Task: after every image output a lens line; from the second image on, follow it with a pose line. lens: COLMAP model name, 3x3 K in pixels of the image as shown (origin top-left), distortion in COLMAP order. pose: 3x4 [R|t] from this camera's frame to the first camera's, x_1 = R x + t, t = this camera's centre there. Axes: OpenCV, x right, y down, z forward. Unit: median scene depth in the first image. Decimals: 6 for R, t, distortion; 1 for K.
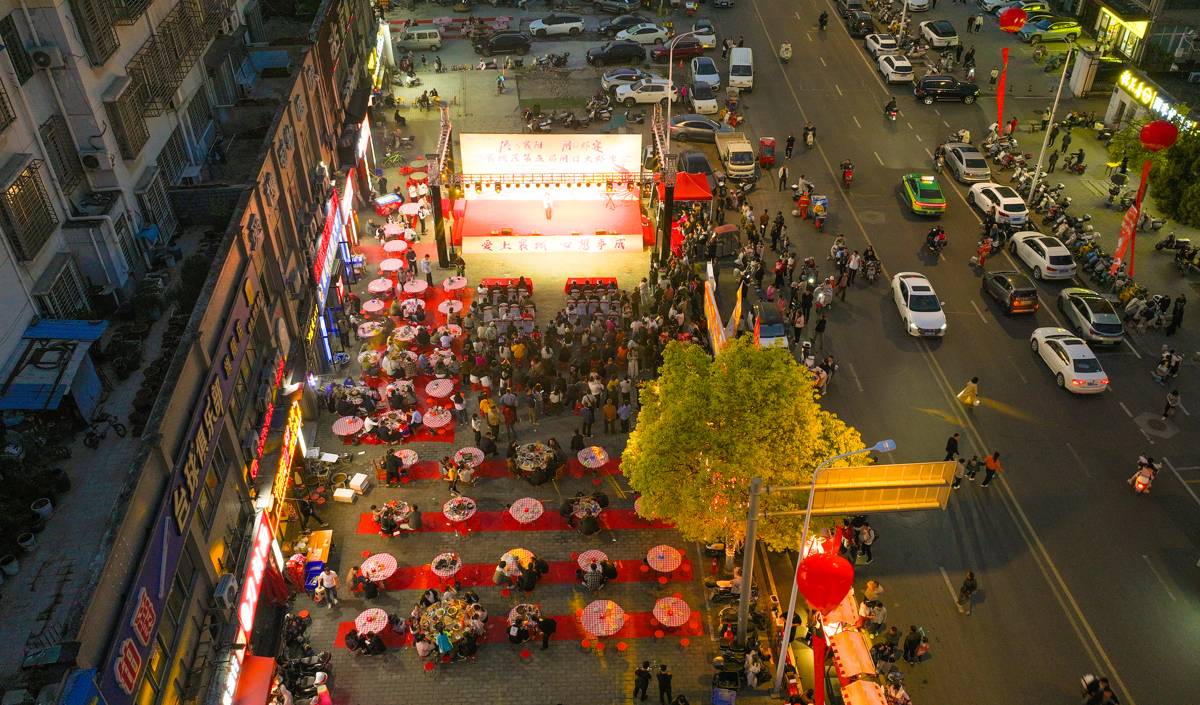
lens RADIAL K [[932.0, 0, 600.1], [0, 932.0, 351.9], [0, 0, 1]] dist [0.043159, -0.004418]
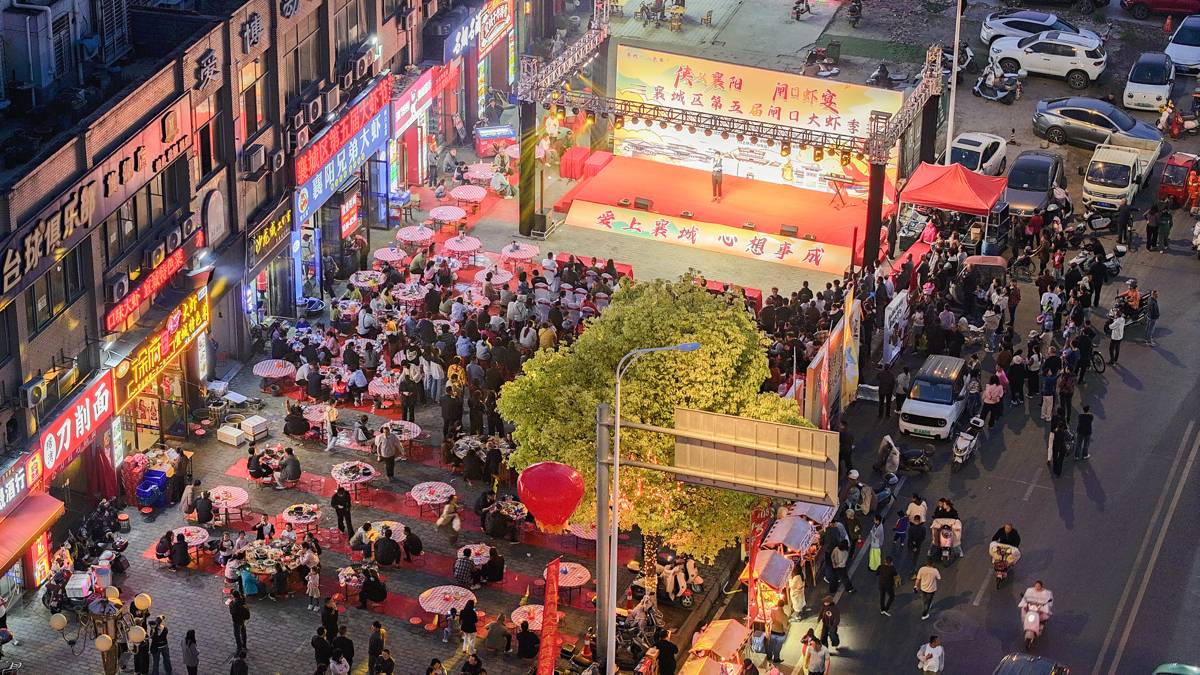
lens RADIAL K [[3054.4, 0, 599.6], [0, 3054.4, 337.7], [0, 0, 1]] dist [-0.017880, 0.000000]
pose [[0.911073, 0.181481, -0.370150, 0.737488], [-0.254061, 0.954285, -0.157459, 0.324198], [0.324652, 0.237497, 0.915530, -0.963172]]
